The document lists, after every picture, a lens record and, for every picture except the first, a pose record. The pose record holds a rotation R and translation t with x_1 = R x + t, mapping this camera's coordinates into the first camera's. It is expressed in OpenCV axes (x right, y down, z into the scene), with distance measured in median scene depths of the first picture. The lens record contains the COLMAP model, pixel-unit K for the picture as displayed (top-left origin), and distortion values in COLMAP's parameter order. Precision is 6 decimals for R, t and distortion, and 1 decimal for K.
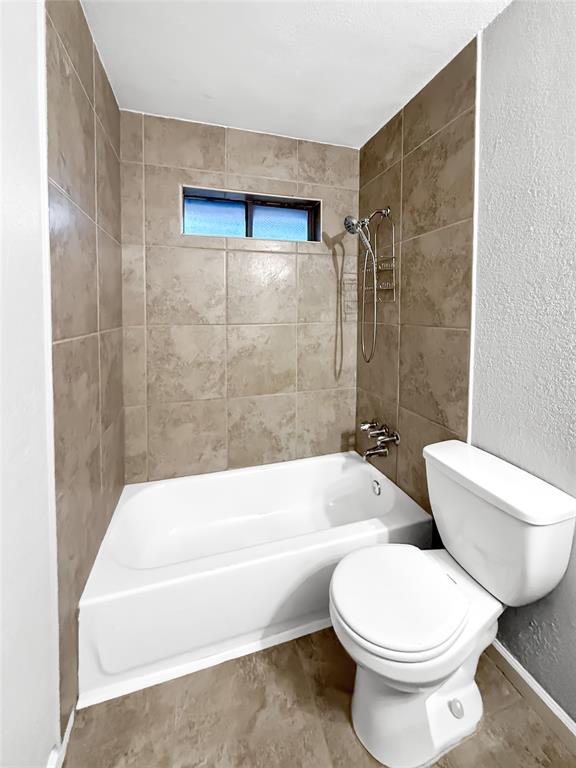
lens RADIAL K [[319.0, 0, 288.0], [0, 319.0, 384.0], [0, 0, 1]] dist [-0.002027, -0.000014]
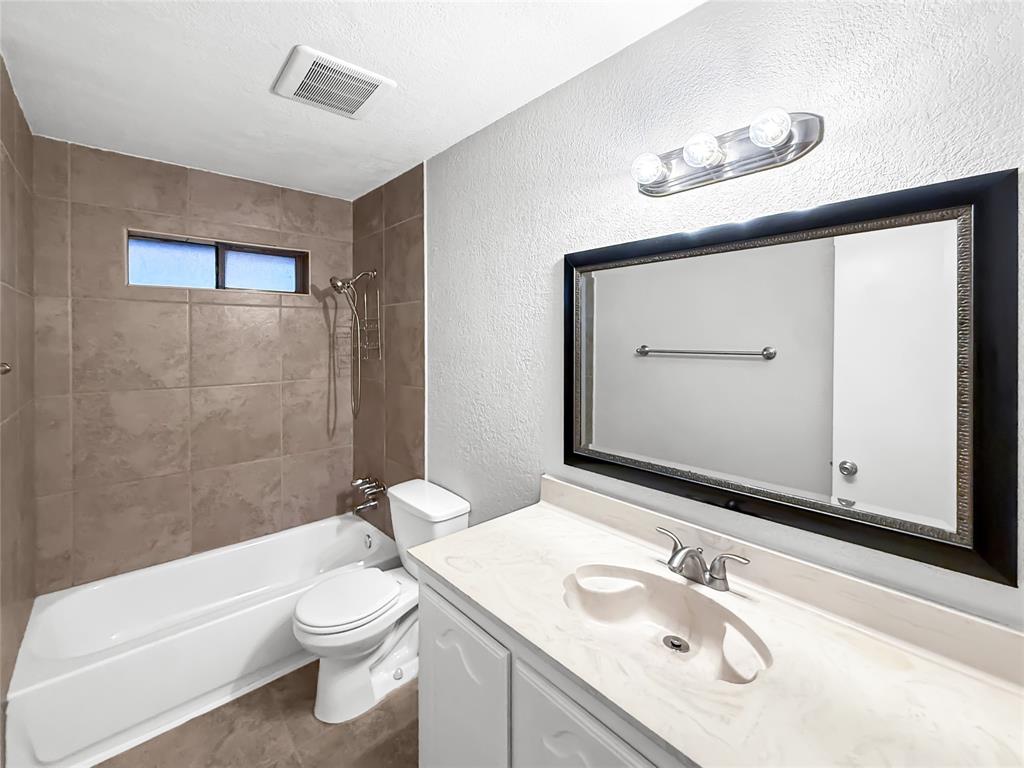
lens RADIAL K [[445.3, 0, 508.8], [0, 445.3, 372.8], [0, 0, 1]] dist [0.001200, 0.001258]
pose [[0.904841, -0.030420, 0.424661, 0.083171], [0.095212, 0.986640, -0.132196, 0.021032], [-0.414966, 0.160050, 0.895649, -0.480906]]
